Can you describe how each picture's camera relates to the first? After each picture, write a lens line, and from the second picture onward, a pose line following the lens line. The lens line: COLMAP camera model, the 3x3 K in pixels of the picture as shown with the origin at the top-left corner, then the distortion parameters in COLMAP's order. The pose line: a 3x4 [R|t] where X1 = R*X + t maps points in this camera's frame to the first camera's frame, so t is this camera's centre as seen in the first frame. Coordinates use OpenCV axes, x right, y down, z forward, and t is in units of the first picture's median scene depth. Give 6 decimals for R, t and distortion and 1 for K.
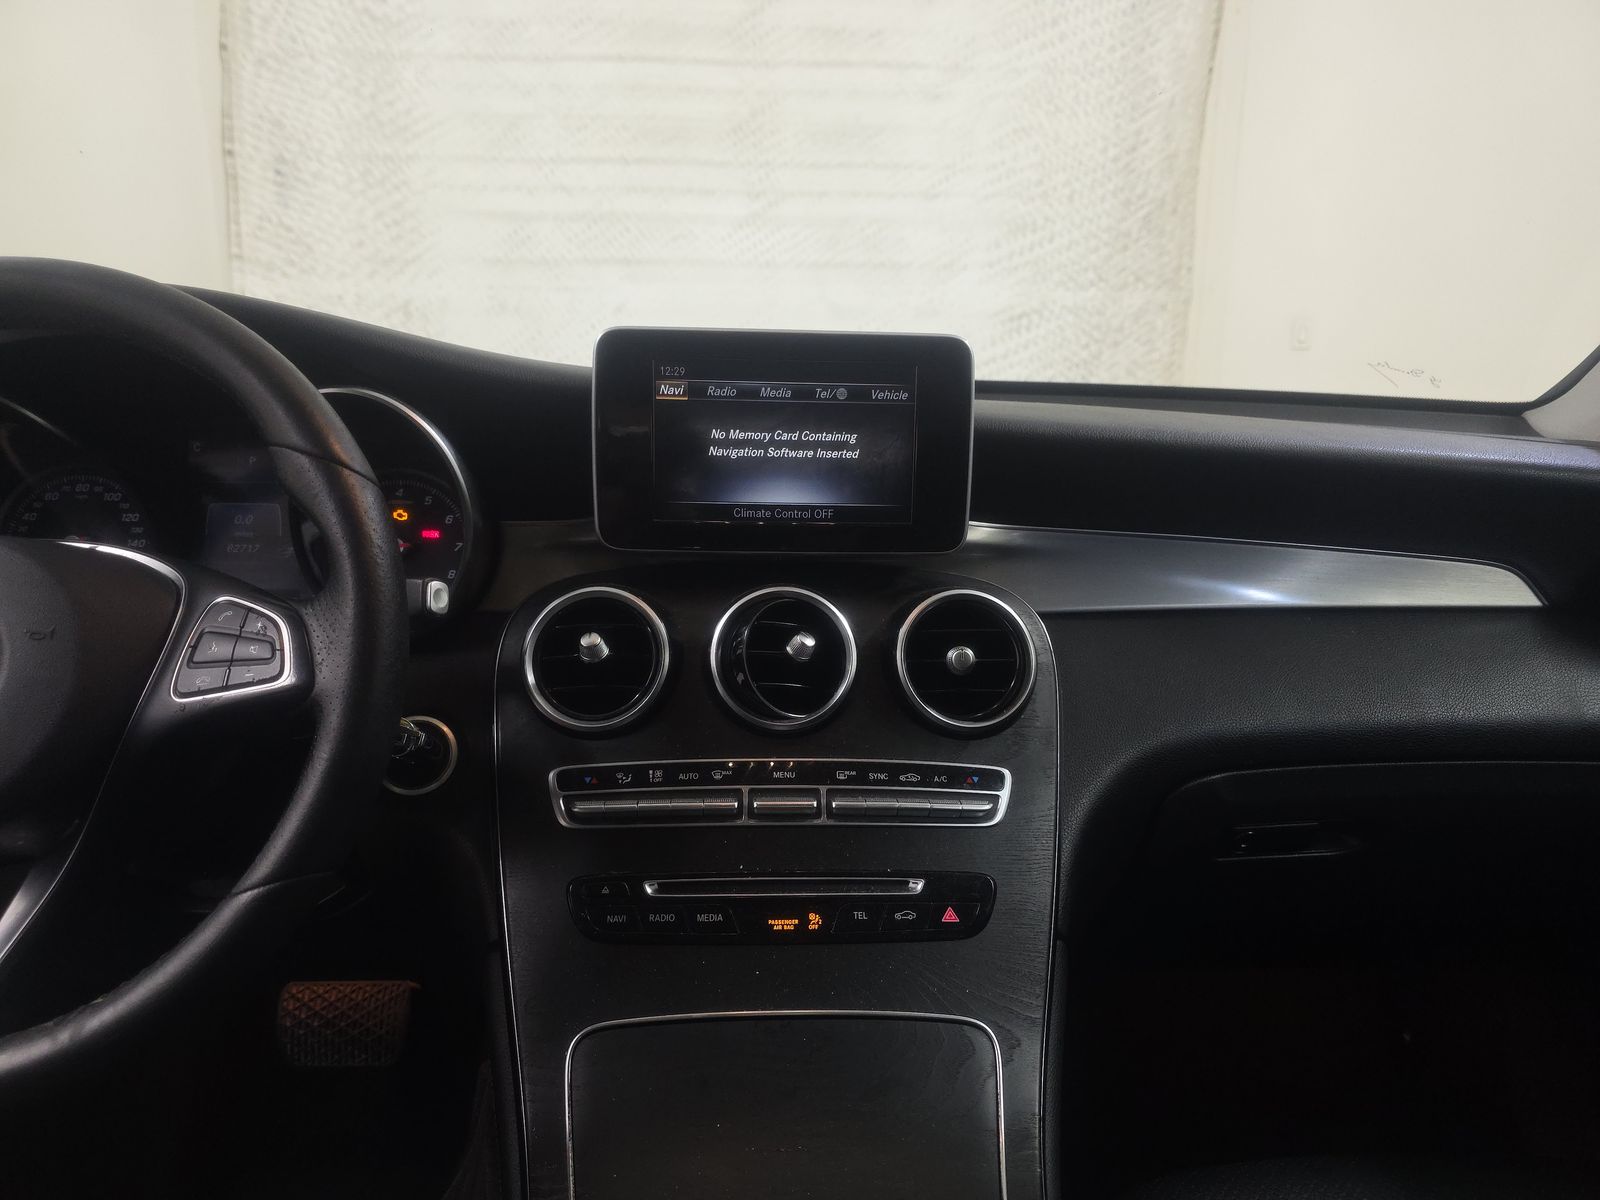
lens RADIAL K [[1065.9, 0, 812.9], [0, 1065.9, 597.4], [0, 0, 1]] dist [0.033576, -0.030321]
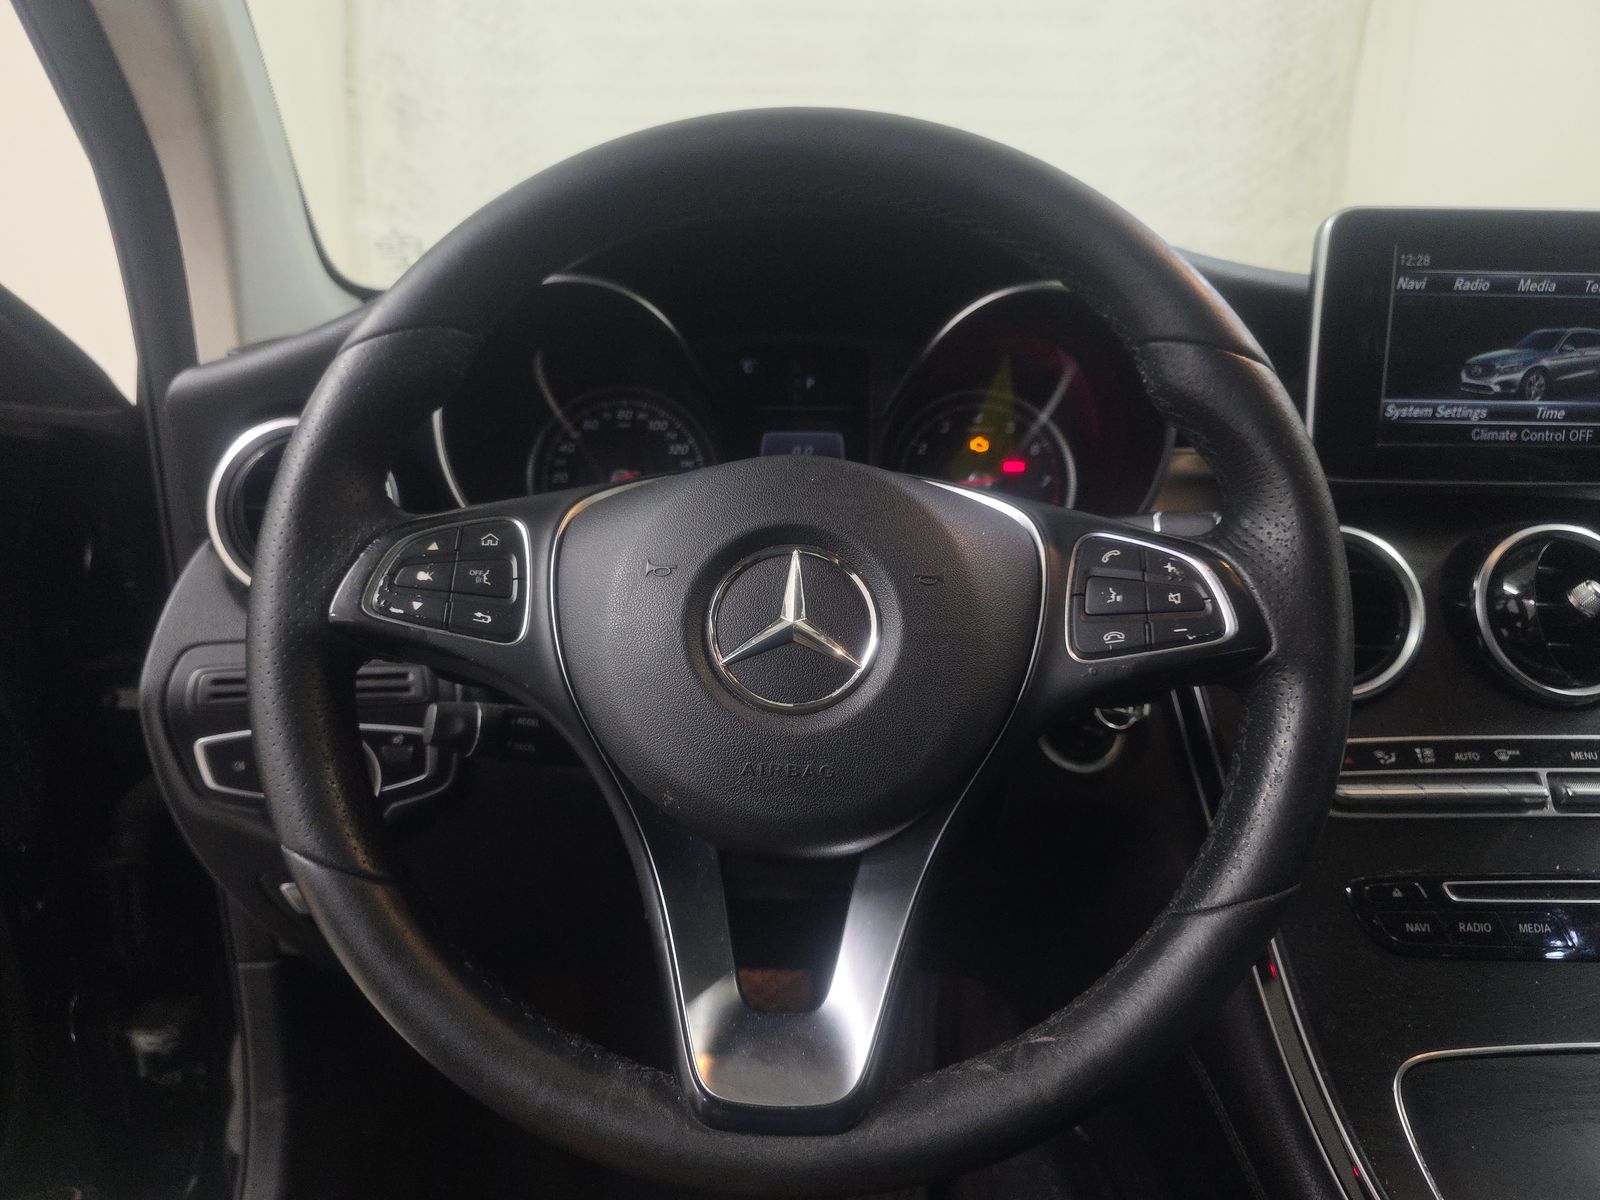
lens RADIAL K [[1065.9, 0, 787.8], [0, 1065.9, 605.7], [0, 0, 1]] dist [0.033576, -0.030321]
pose [[0.999191, 0.002917, -0.040112, -0.511330], [-0.001009, 0.998871, 0.047501, 0.011480], [0.040205, -0.047422, 0.998065, 0.134821]]
